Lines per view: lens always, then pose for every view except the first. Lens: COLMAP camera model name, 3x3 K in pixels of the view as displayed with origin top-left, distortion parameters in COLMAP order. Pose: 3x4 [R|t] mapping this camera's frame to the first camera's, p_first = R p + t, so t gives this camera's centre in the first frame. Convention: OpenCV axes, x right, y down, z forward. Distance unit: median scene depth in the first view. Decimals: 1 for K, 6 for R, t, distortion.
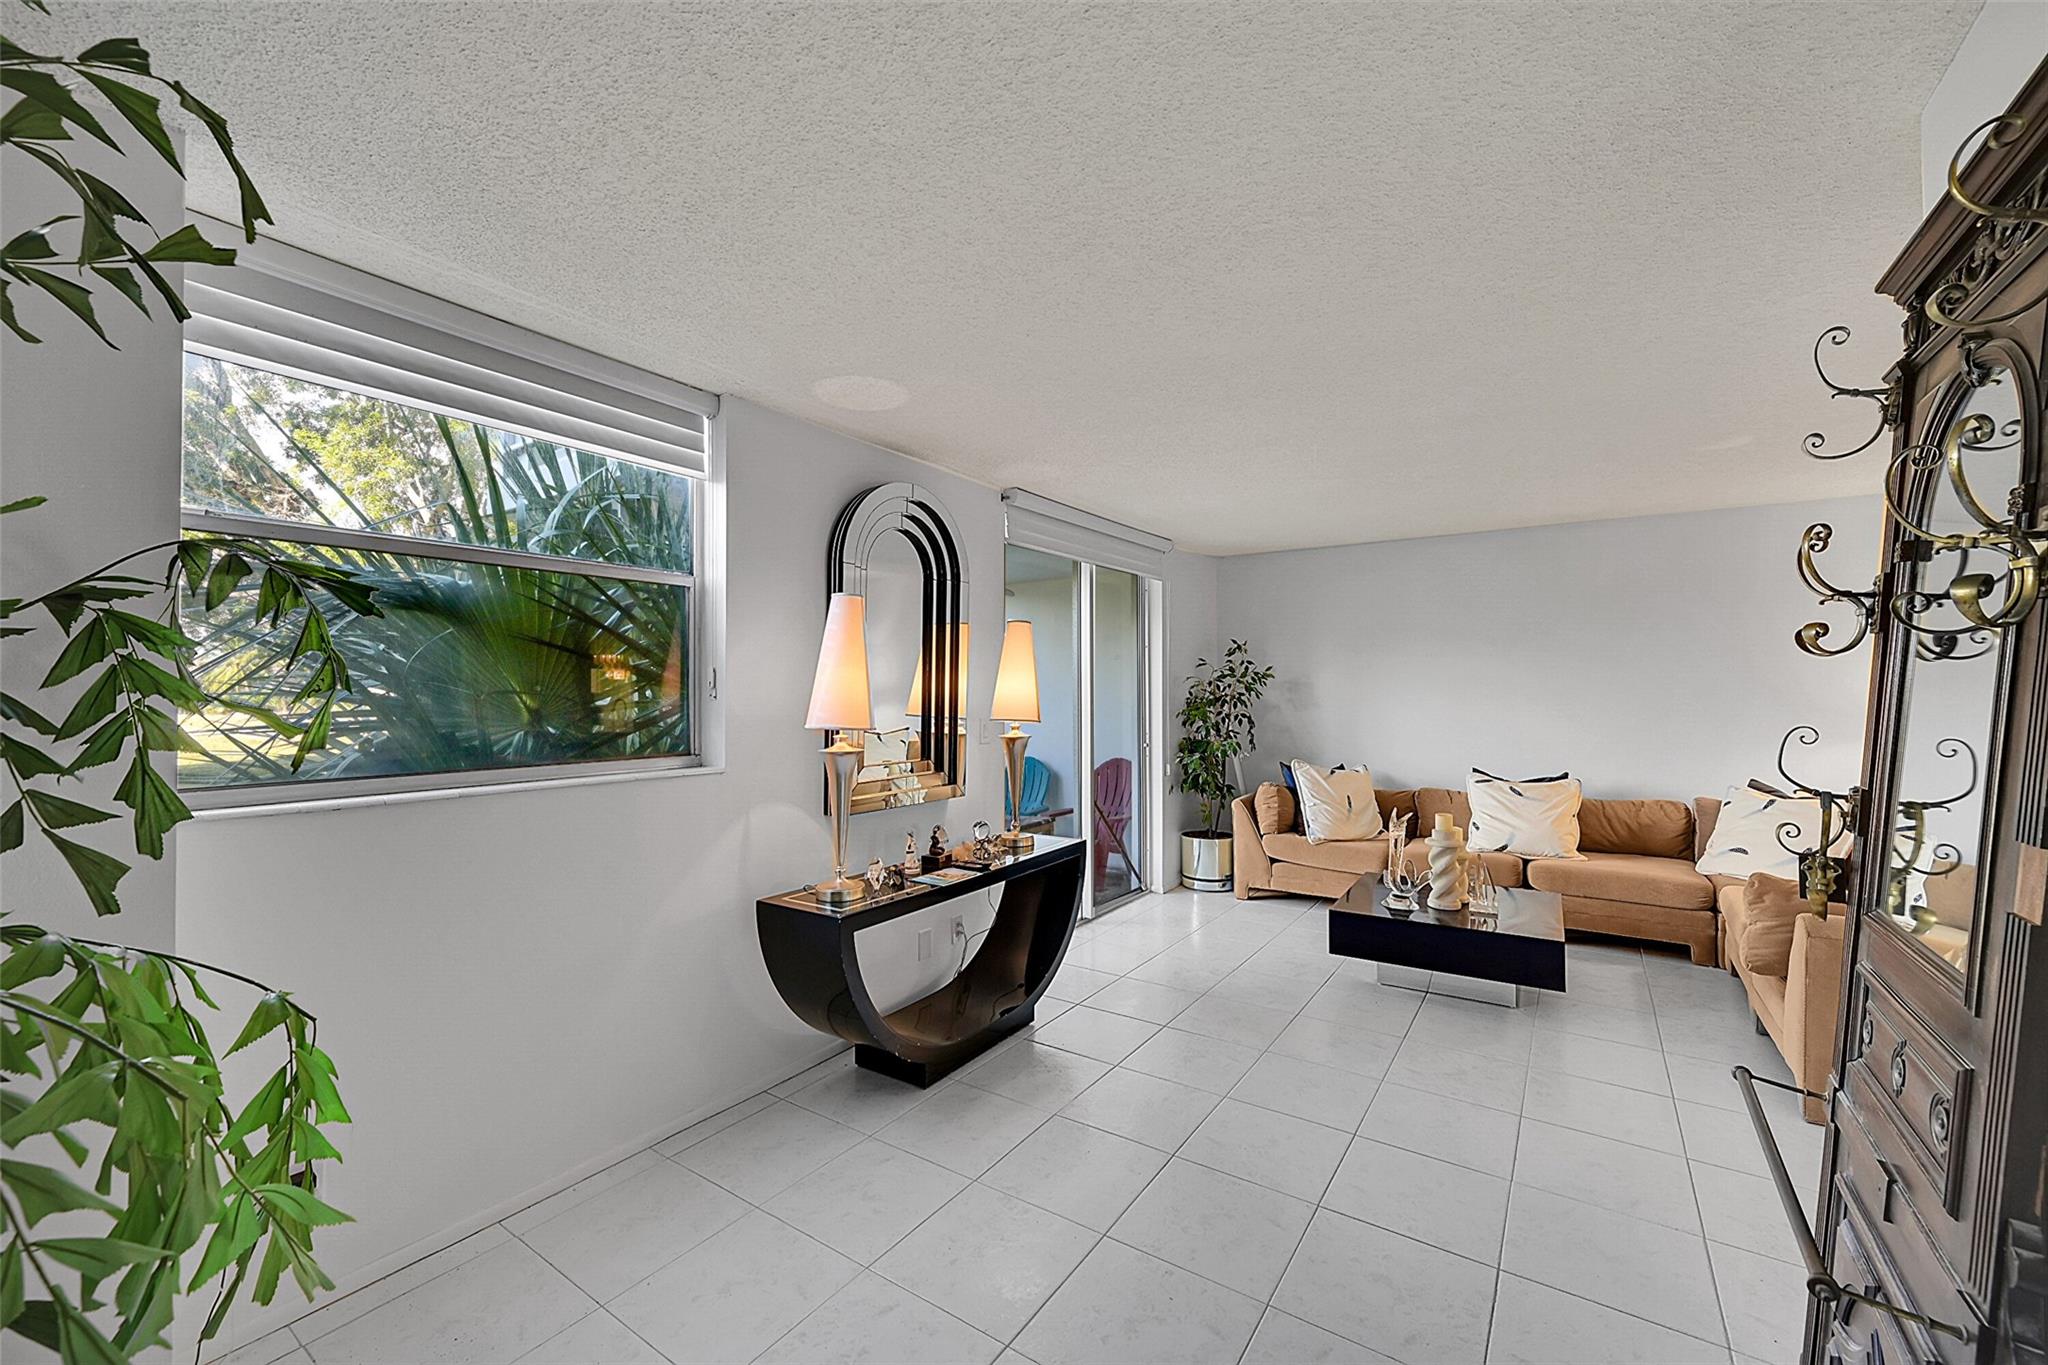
lens RADIAL K [[803.3, 0, 1029.0], [0, 803.3, 684.4], [0, 0, 1]] dist [-0.002906, -0.000674]
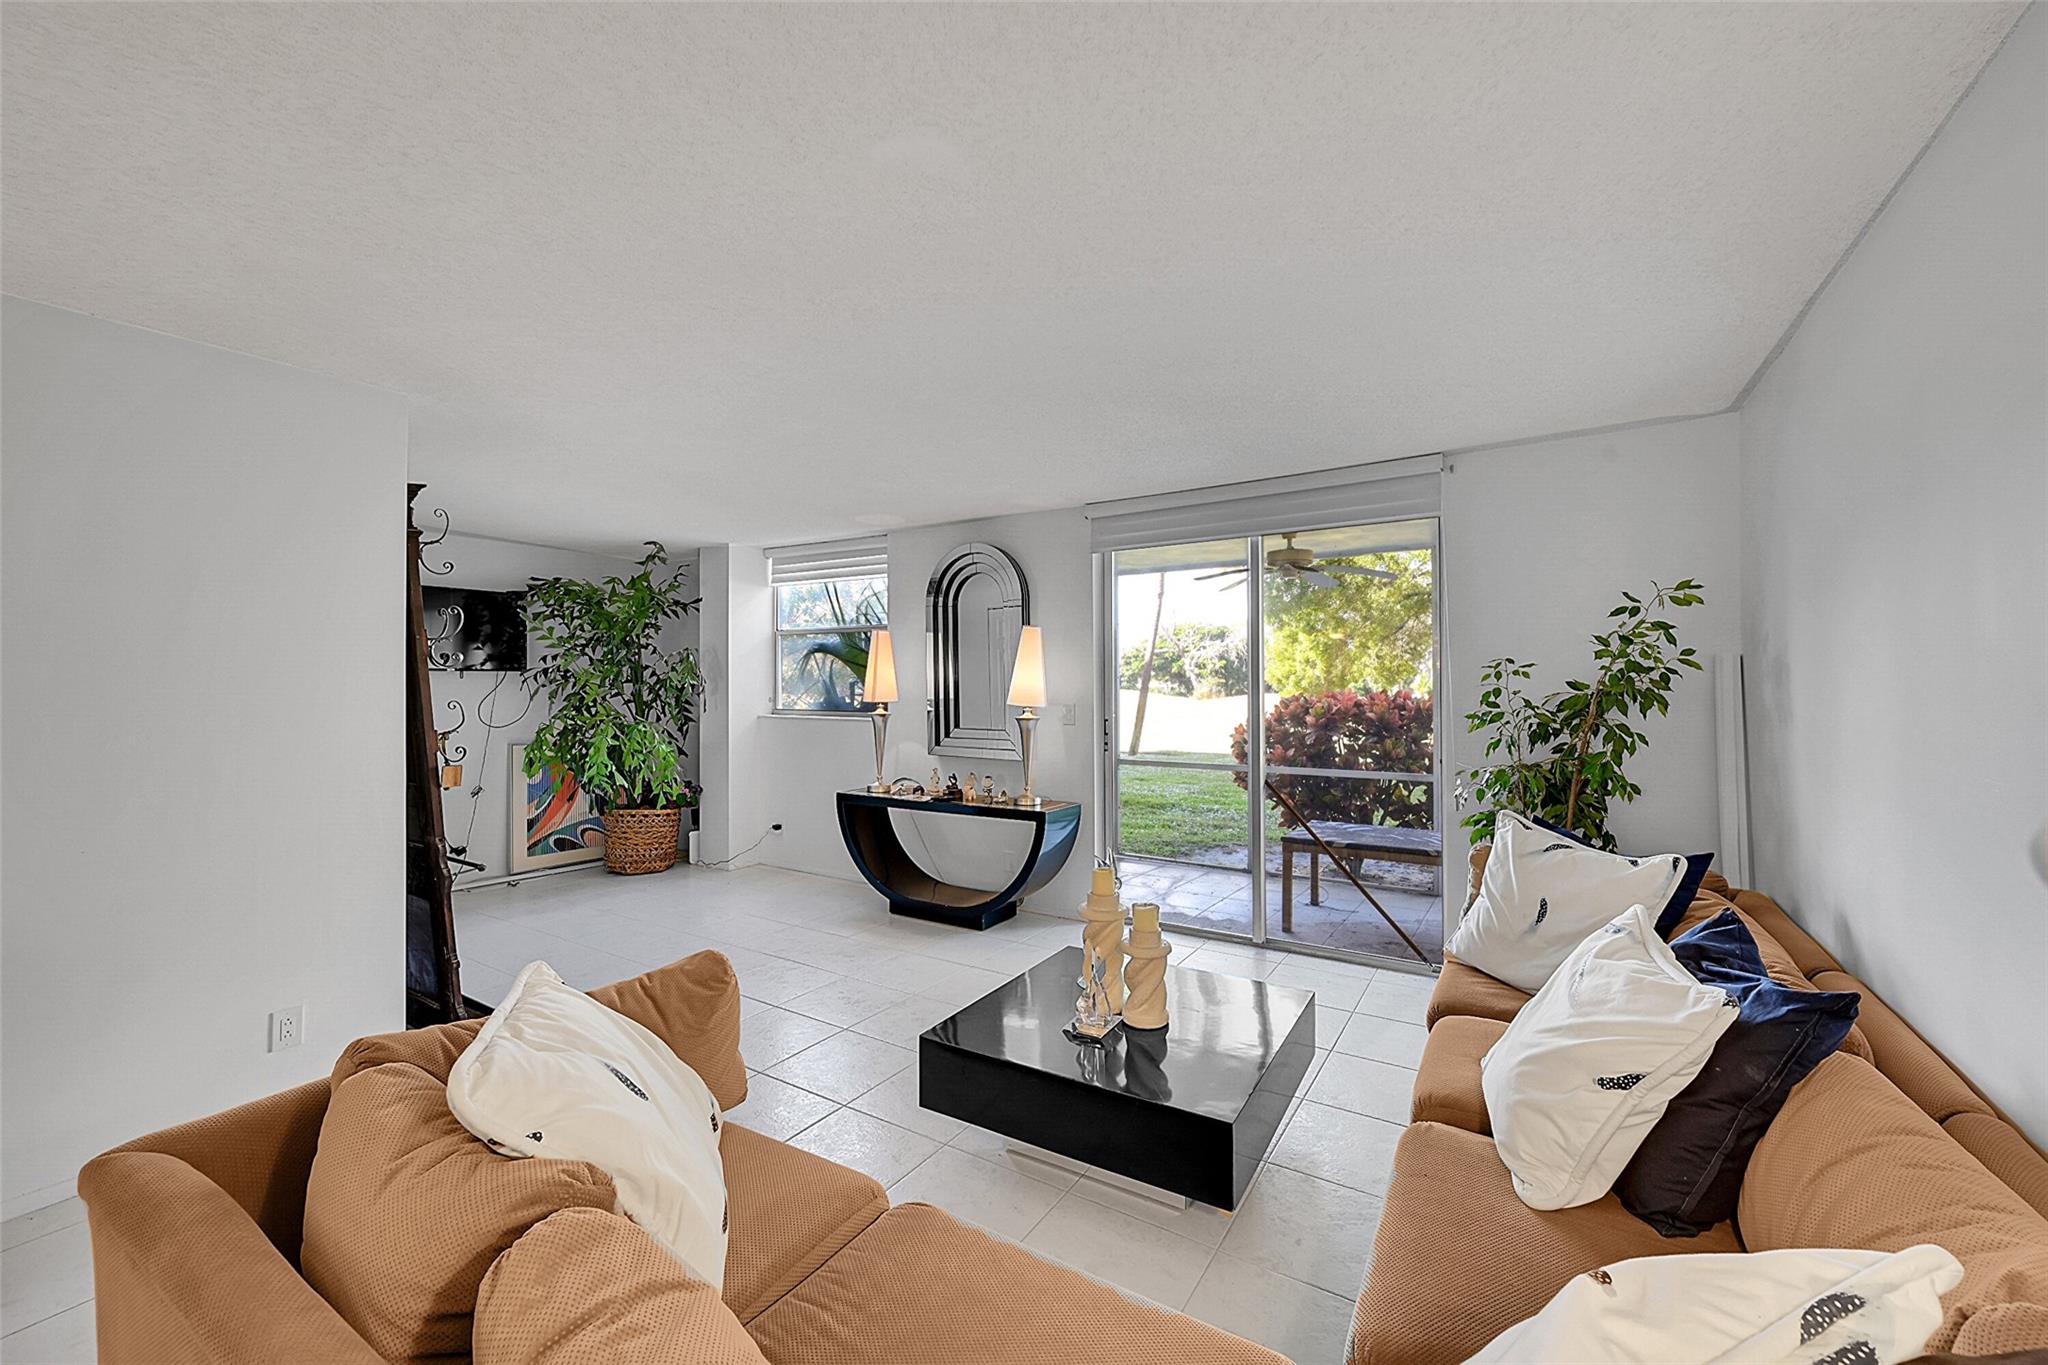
lens RADIAL K [[803.3, 0, 1031.8], [0, 803.3, 678.0], [0, 0, 1]] dist [-0.002906, -0.000674]
pose [[0.033789, 0.001076, -0.999428, 2.135411], [0.012324, 0.999923, 0.001493, 0.007294], [0.999353, -0.012367, 0.033773, 1.581394]]
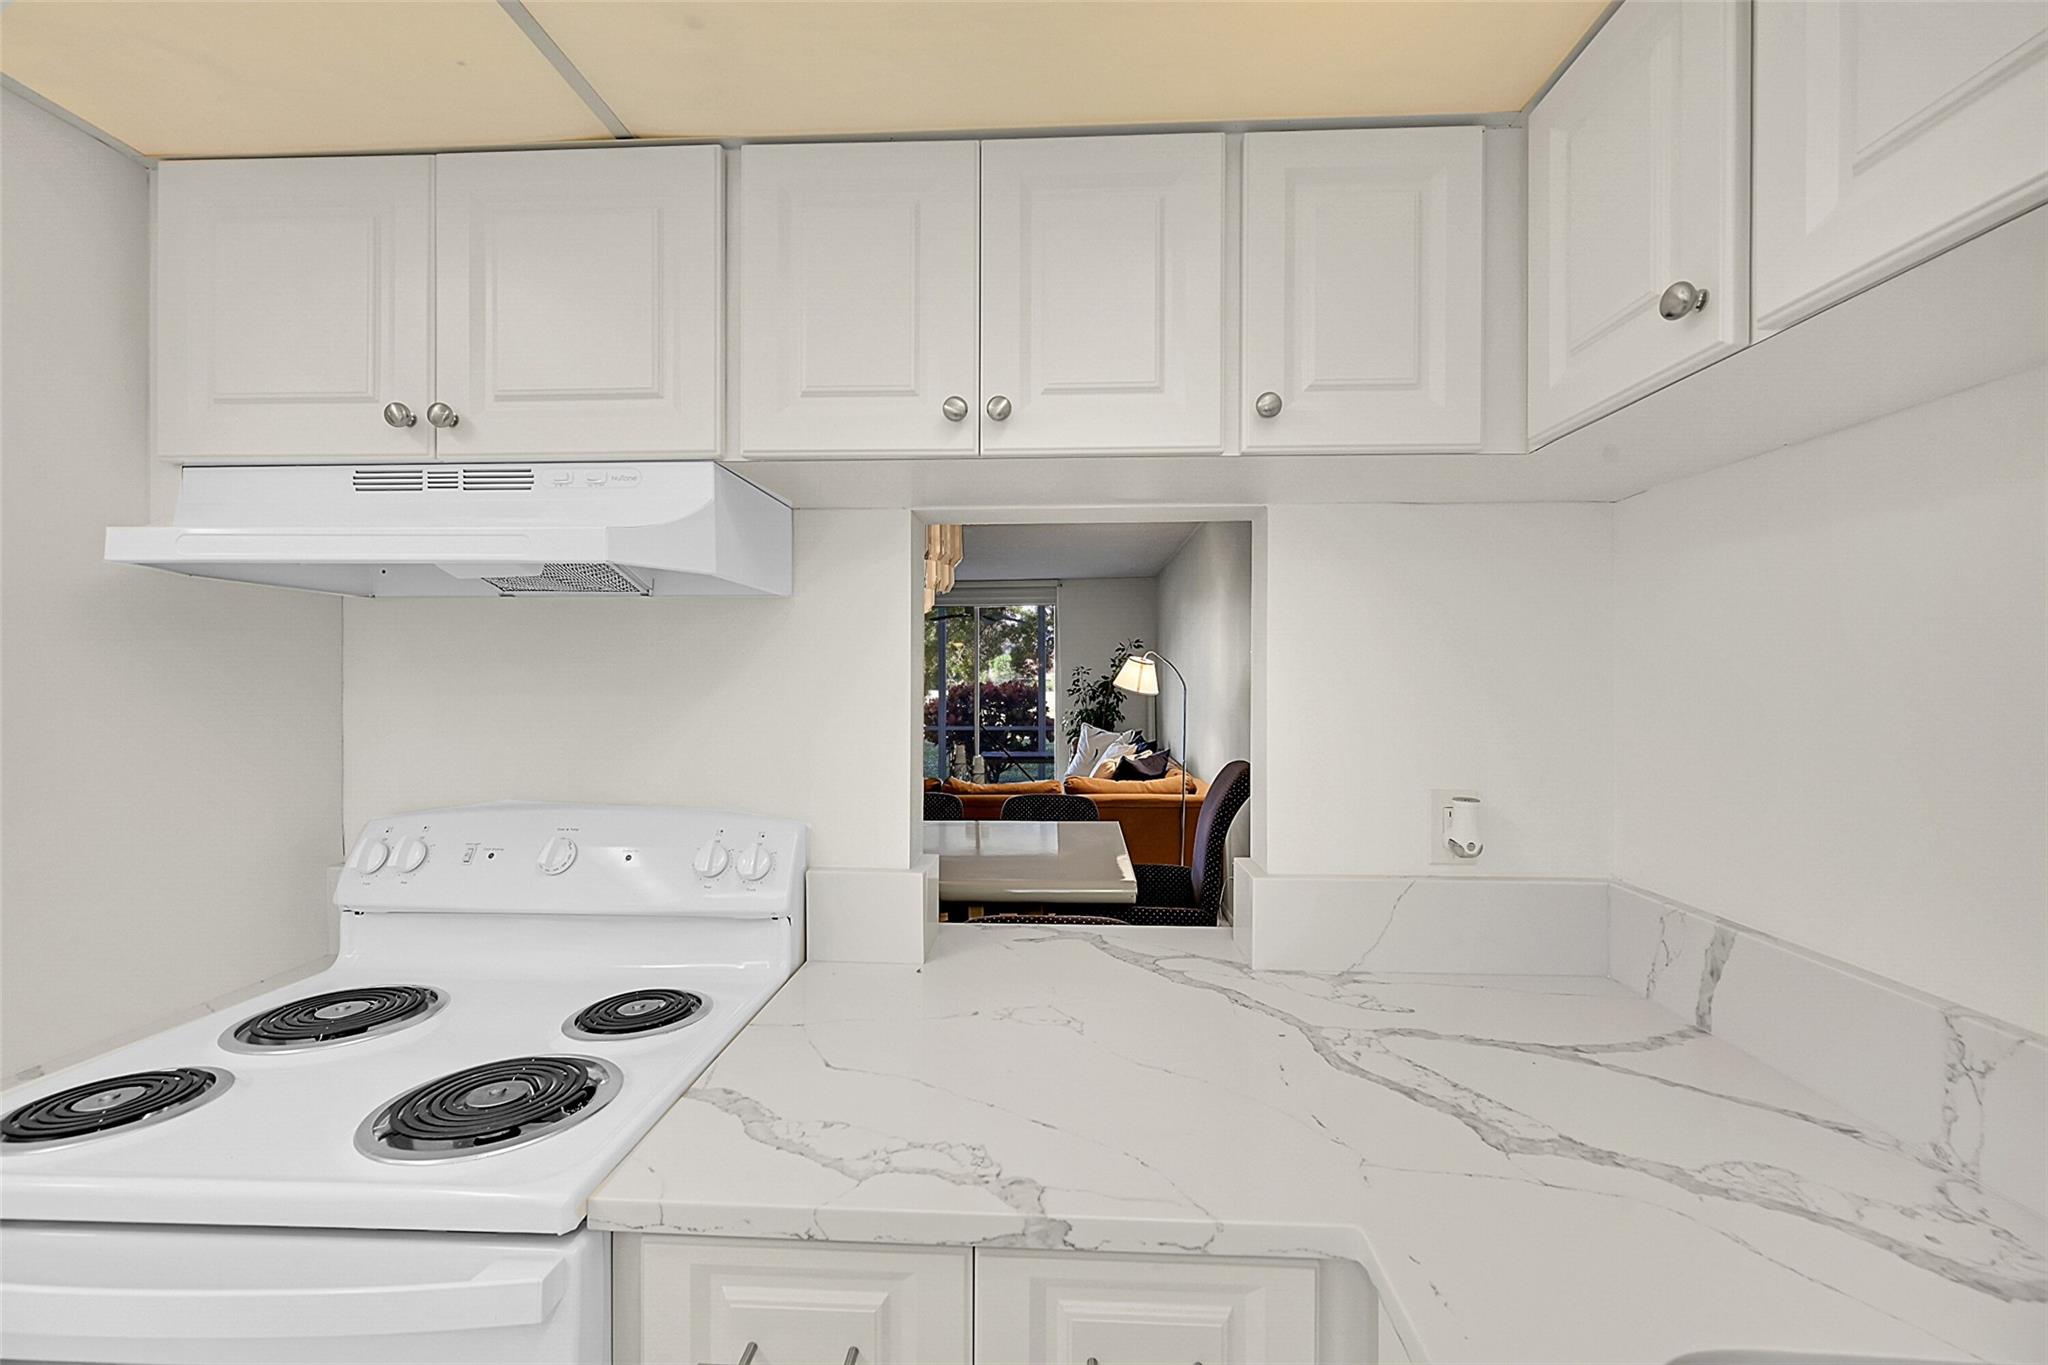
lens RADIAL K [[803.3, 0, 1030.8], [0, 803.3, 674.7], [0, 0, 1]] dist [-0.002906, -0.000674]
pose [[0.522885, 0.003381, -0.852396, 3.803864], [0.006883, 0.999943, 0.008189, -0.011436], [0.852375, -0.010149, 0.522832, 0.305829]]
